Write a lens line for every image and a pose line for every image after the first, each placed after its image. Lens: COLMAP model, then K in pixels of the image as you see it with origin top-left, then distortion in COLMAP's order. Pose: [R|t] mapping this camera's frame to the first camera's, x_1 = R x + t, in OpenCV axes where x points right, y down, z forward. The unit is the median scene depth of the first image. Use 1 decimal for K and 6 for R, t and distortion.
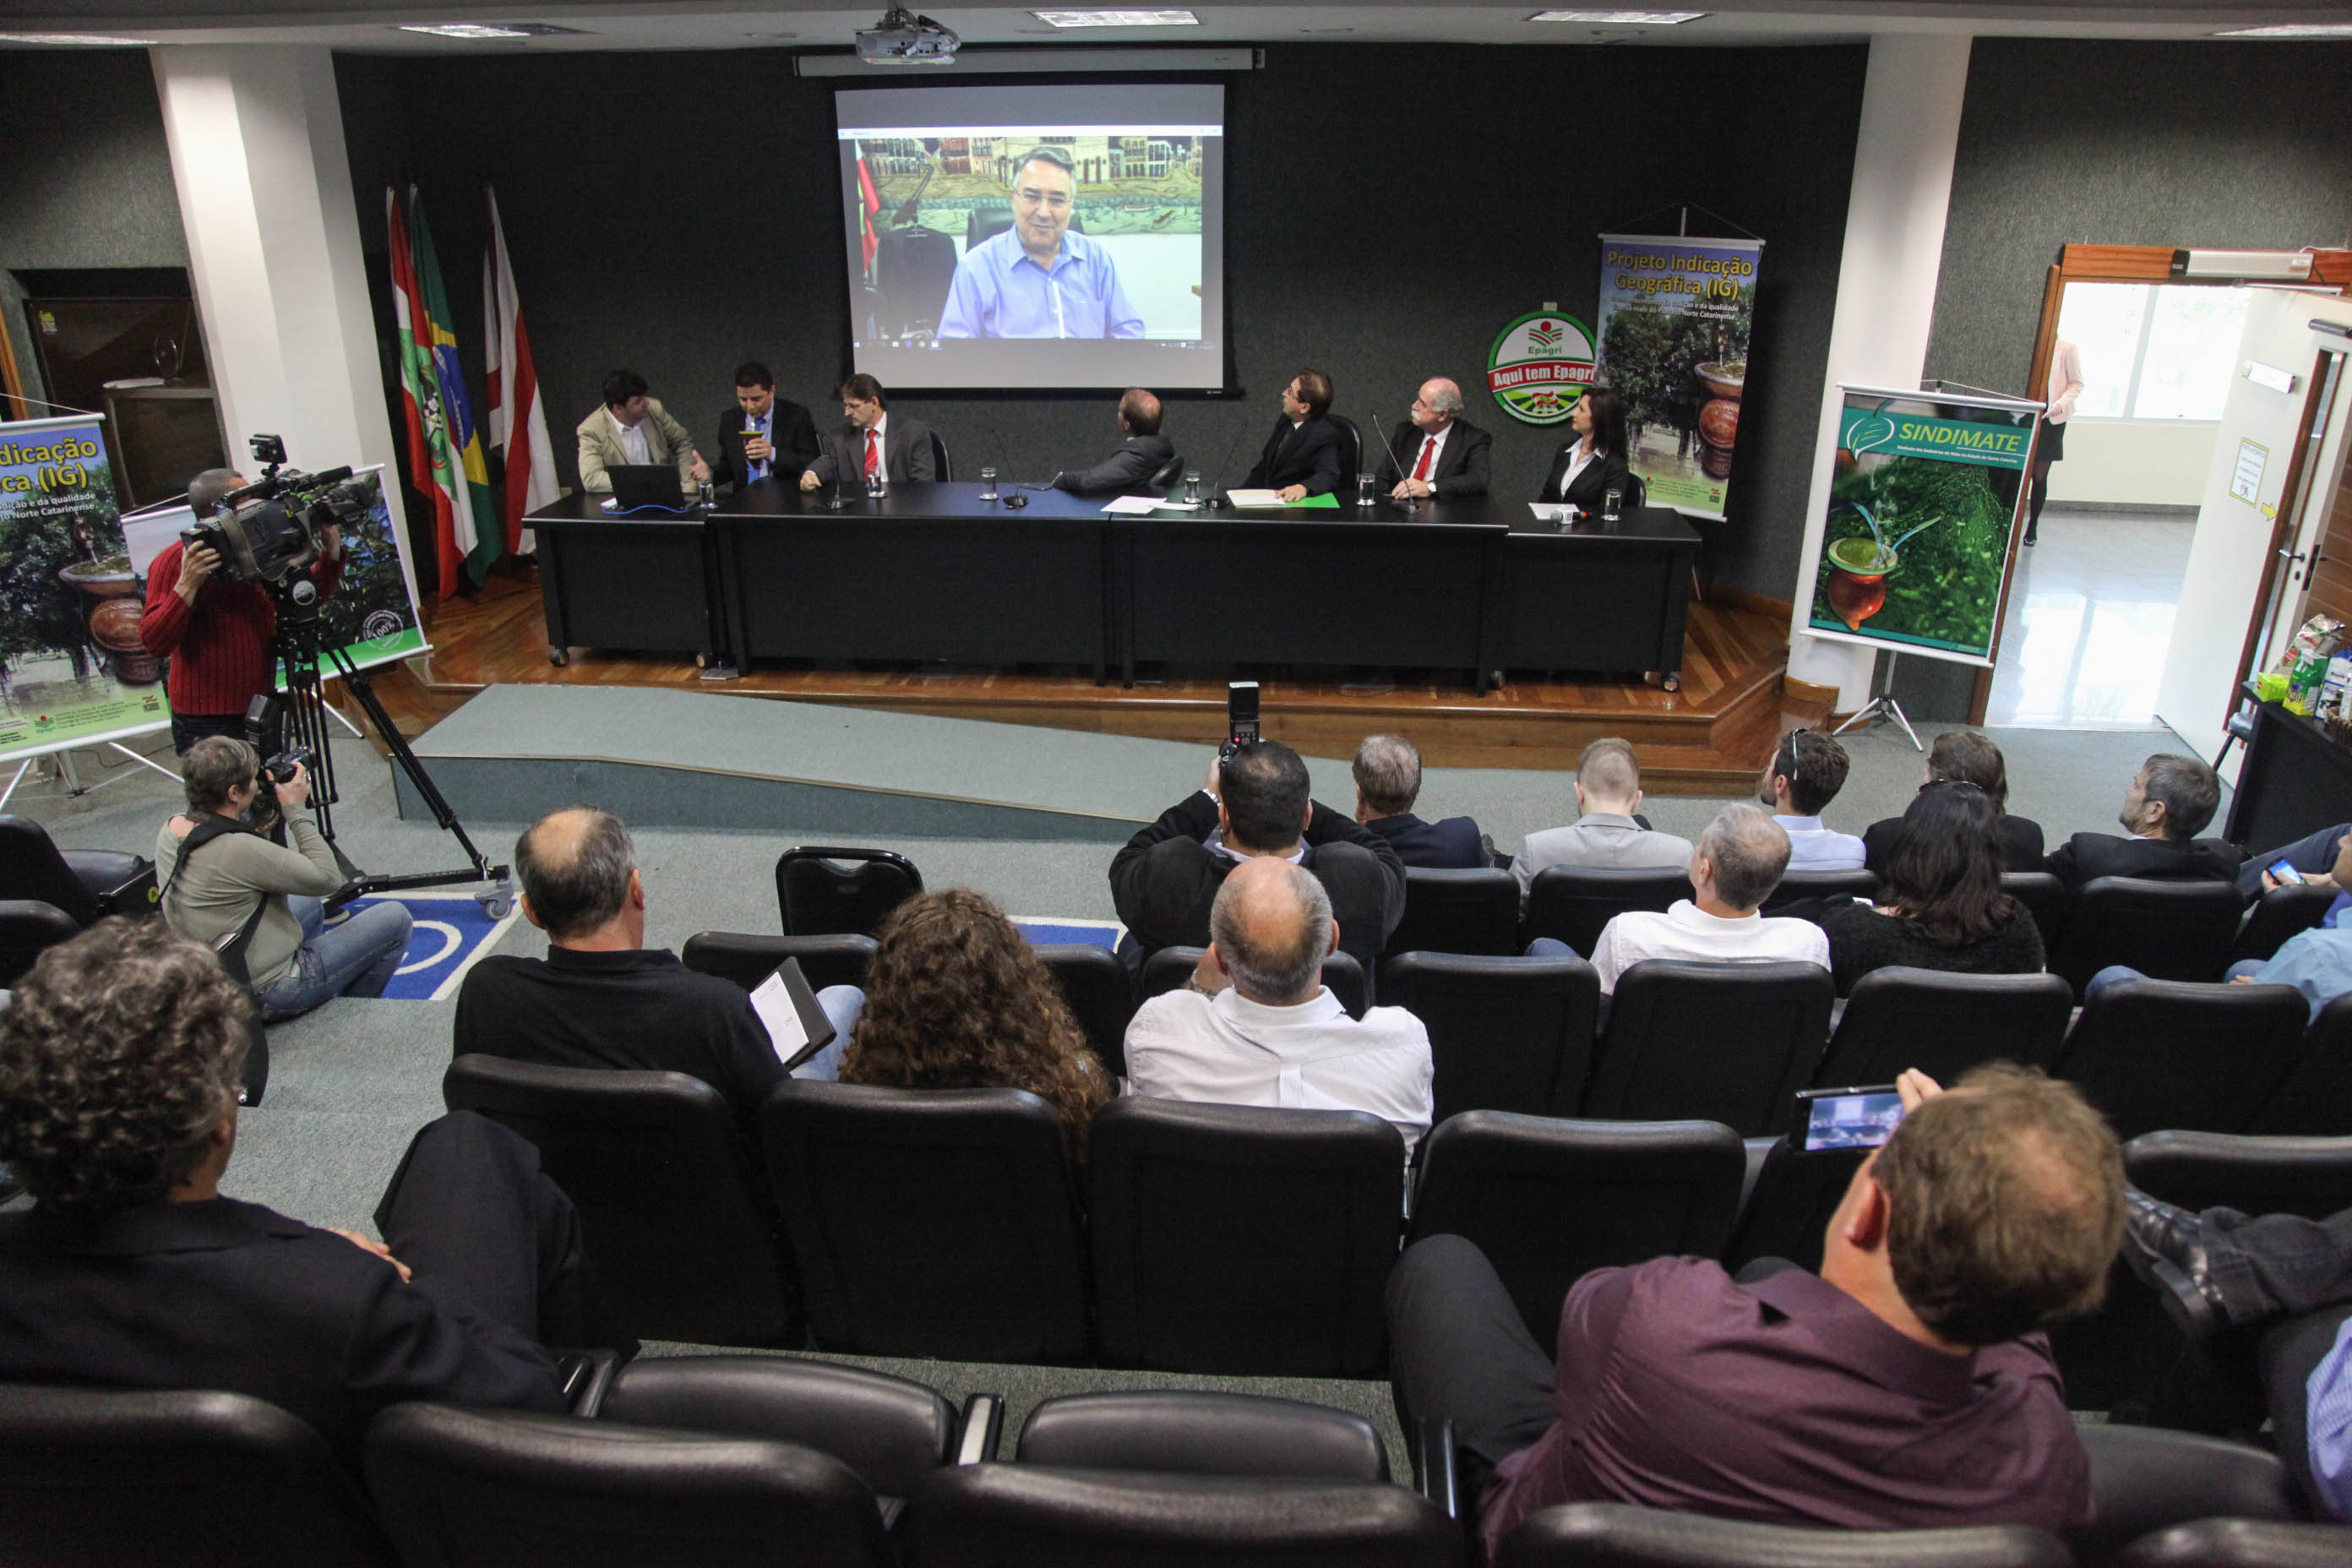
lens RADIAL K [[1581.2, 0, 1176.0], [0, 1581.2, 784.0], [0, 0, 1]] dist [-0.122425, 0.056376]
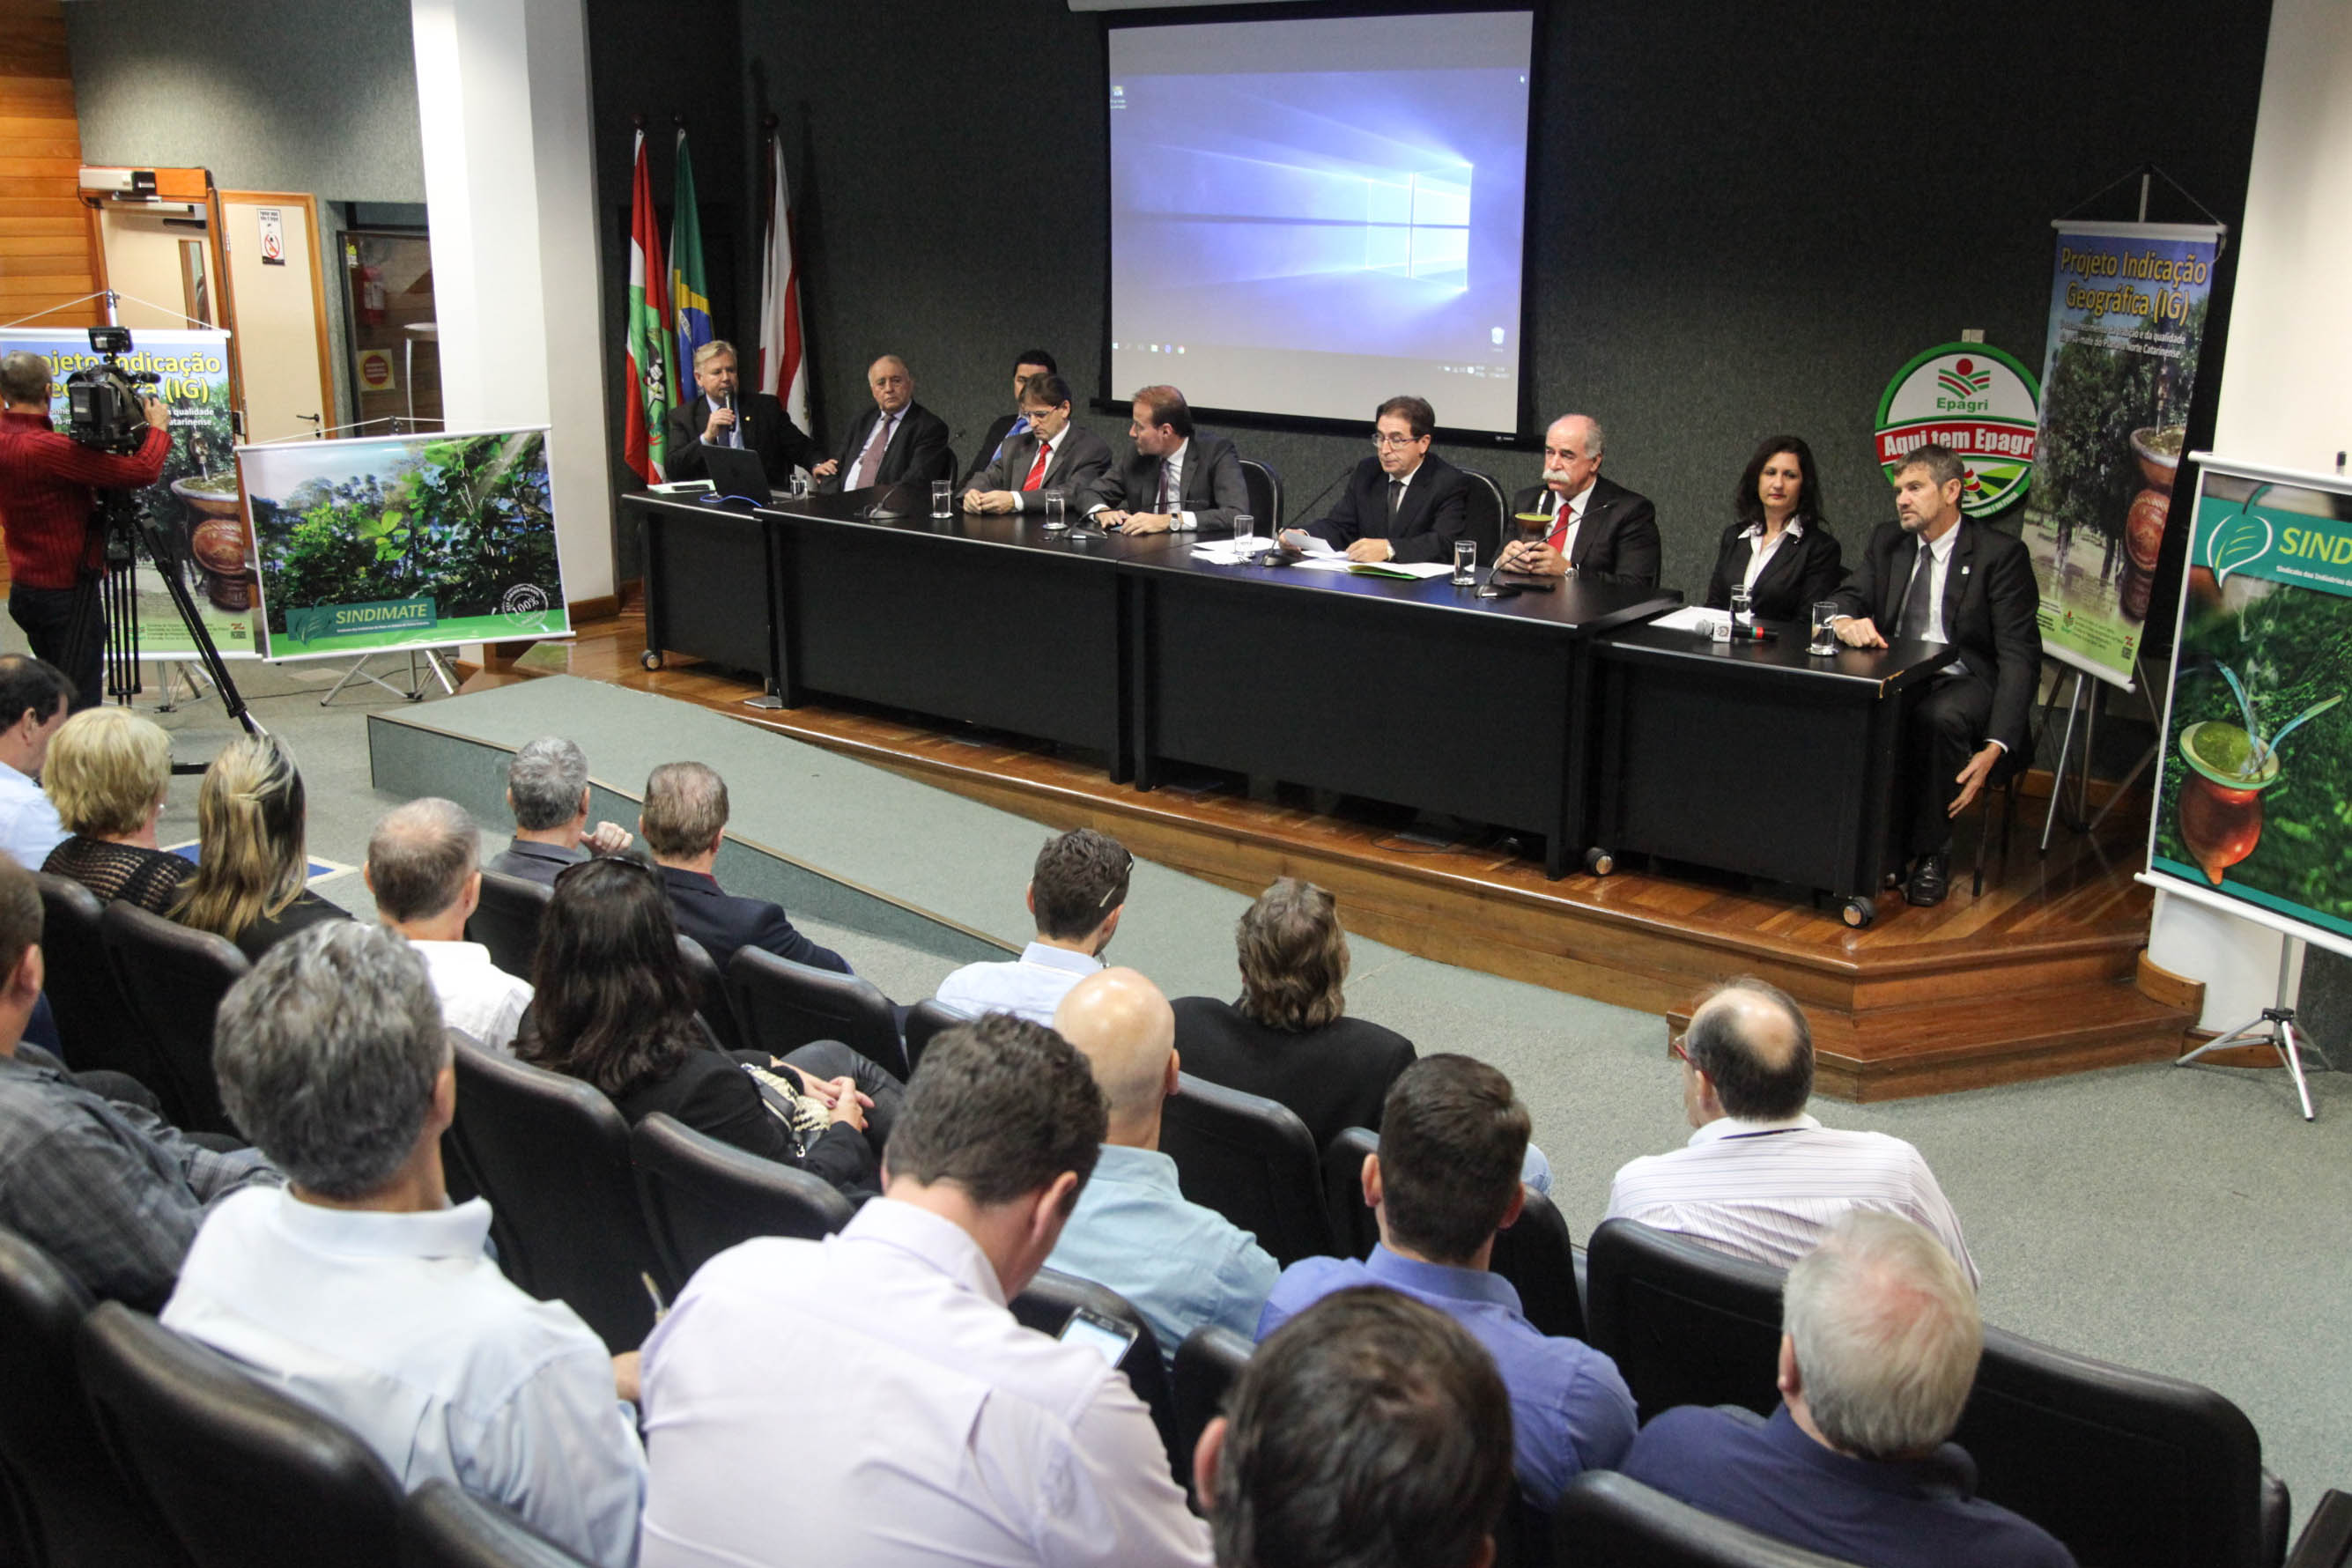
lens RADIAL K [[2279.6, 0, 1176.0], [0, 2279.6, 784.0], [0, 0, 1]] dist [-0.015445, 0.029855]
pose [[0.830036, 0.152998, -0.536313, 0.560572], [-0.217878, 0.974173, -0.059294, -0.001818], [0.513390, 0.166067, 0.841934, 0.086113]]
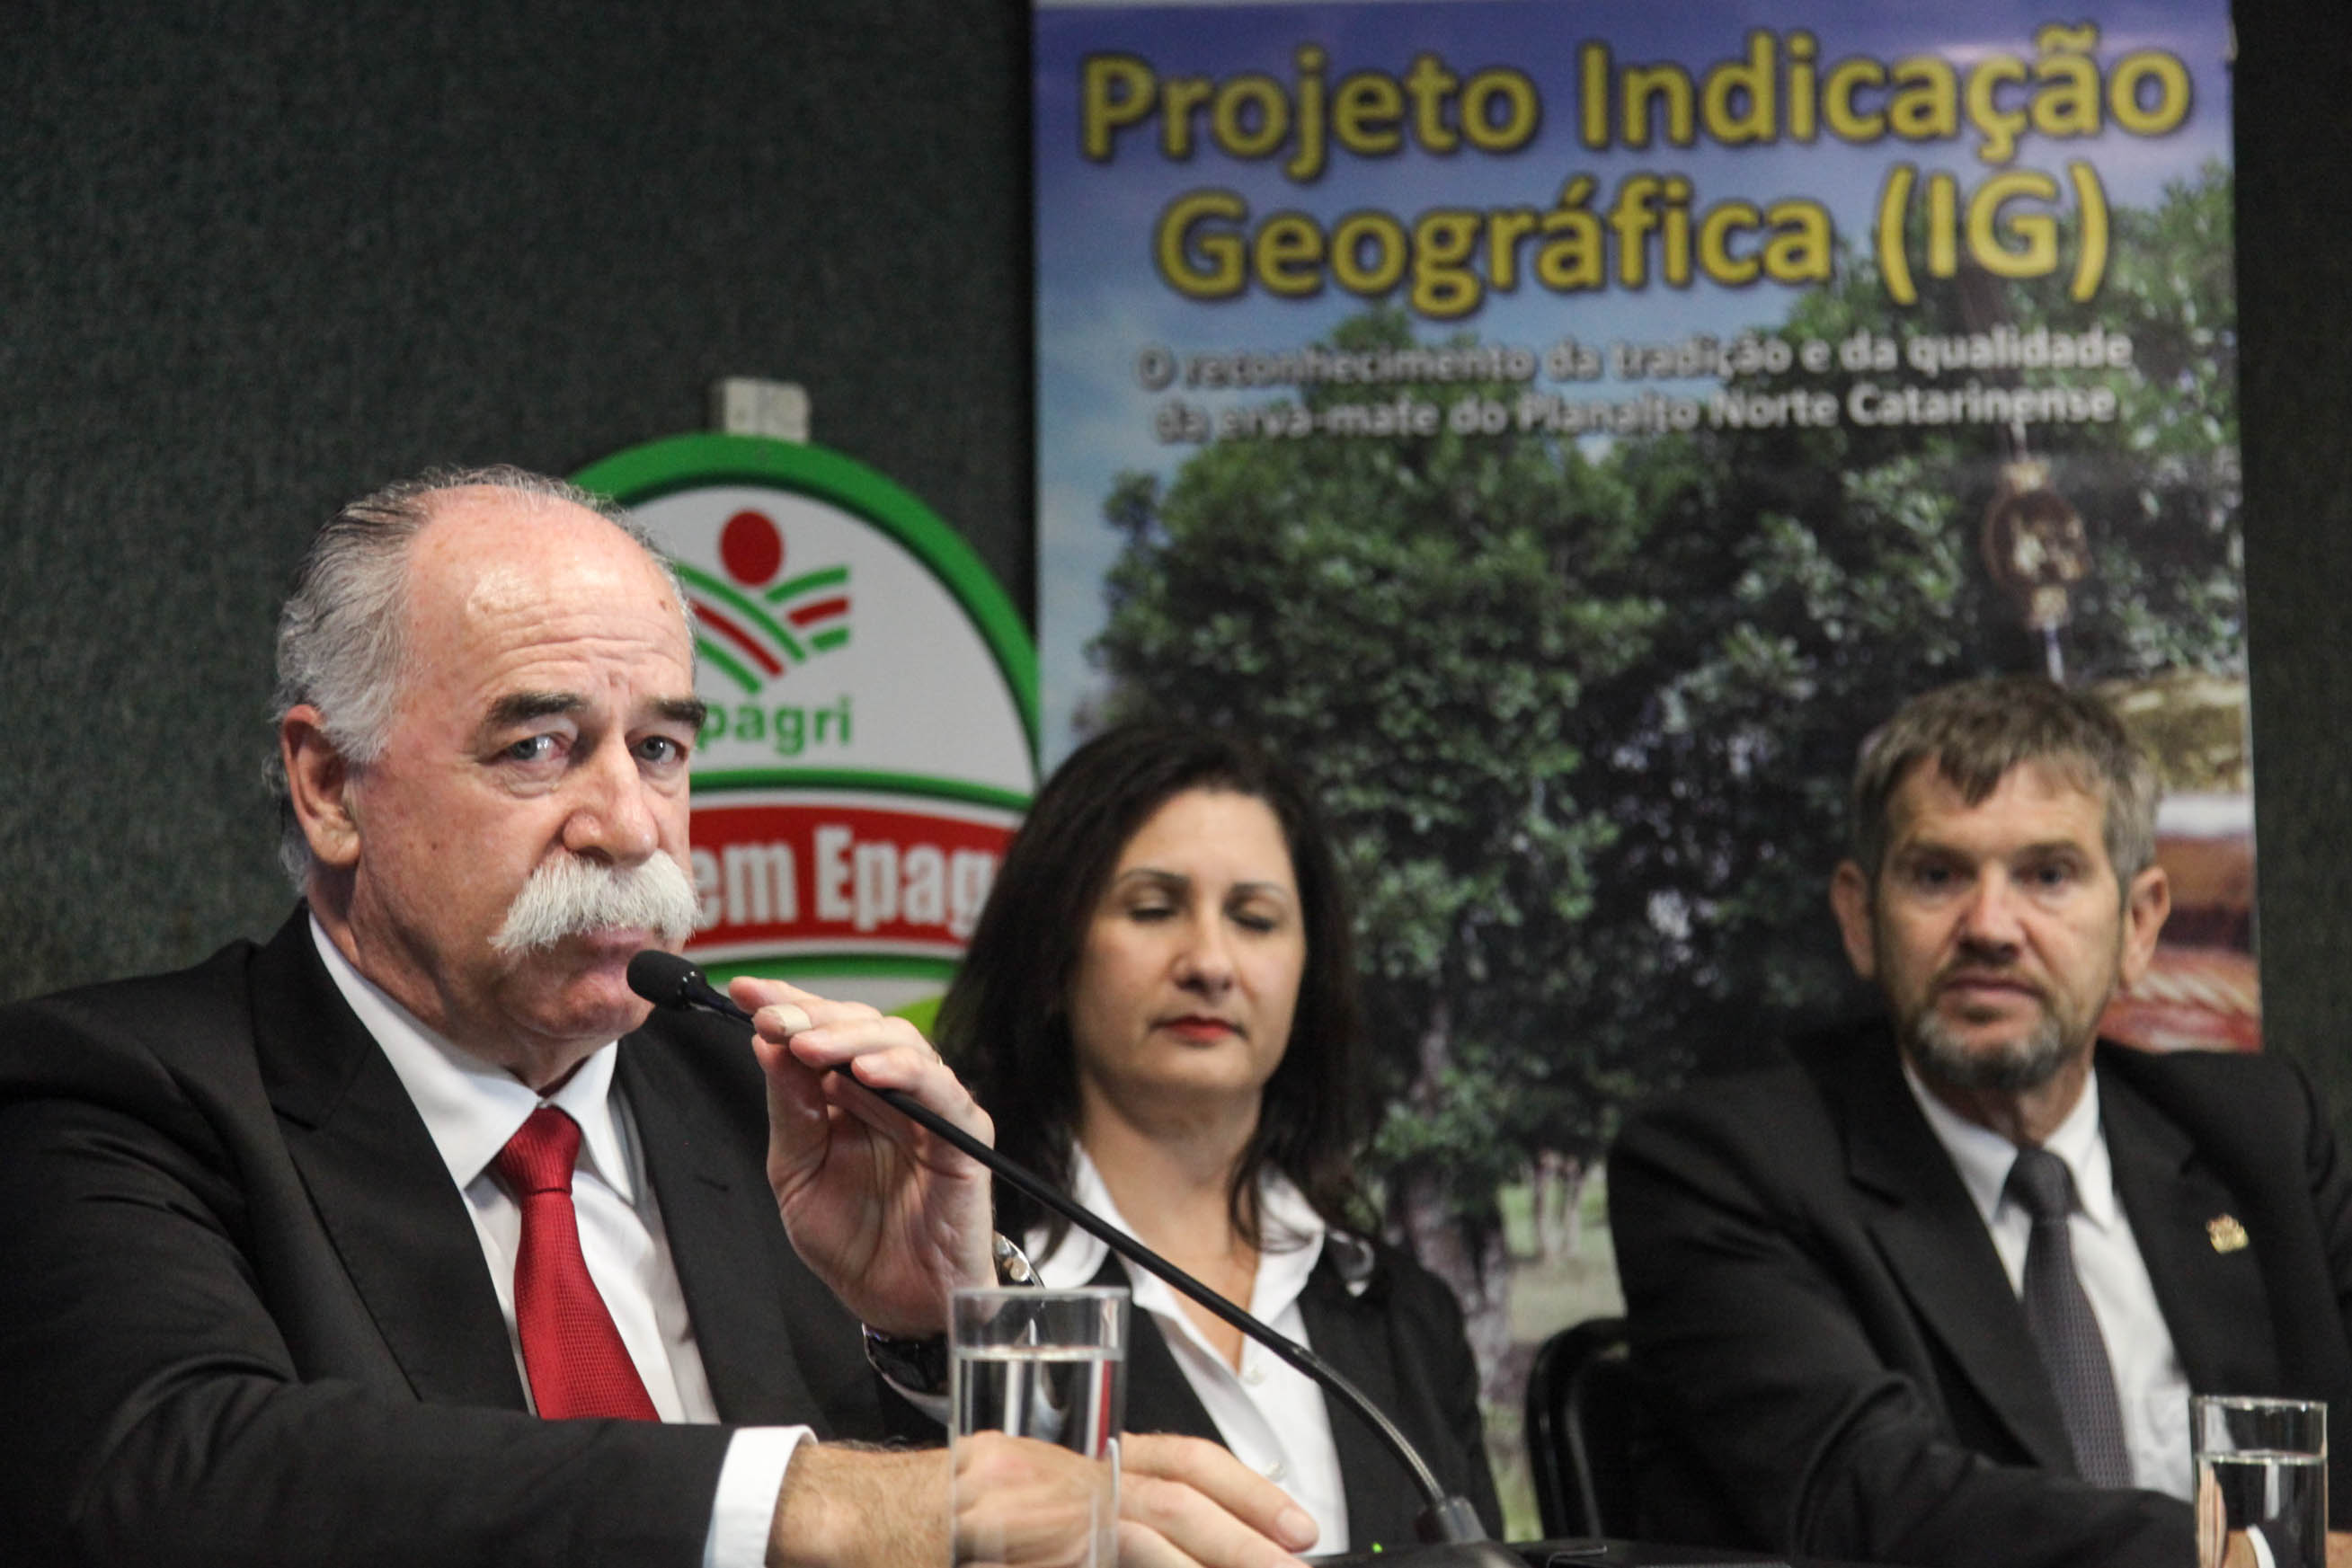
lens RADIAL K [[4802.7, 0, 1244.8], [0, 4802.7, 772.9], [0, 0, 1]] dist [0.316147, -0.238596]
pose [[0.711115, 0.058598, 0.700630, -0.032705], [0.266222, 0.899877, -0.345468, -0.132711], [-0.650724, 0.432190, 0.624316, 0.806632]]
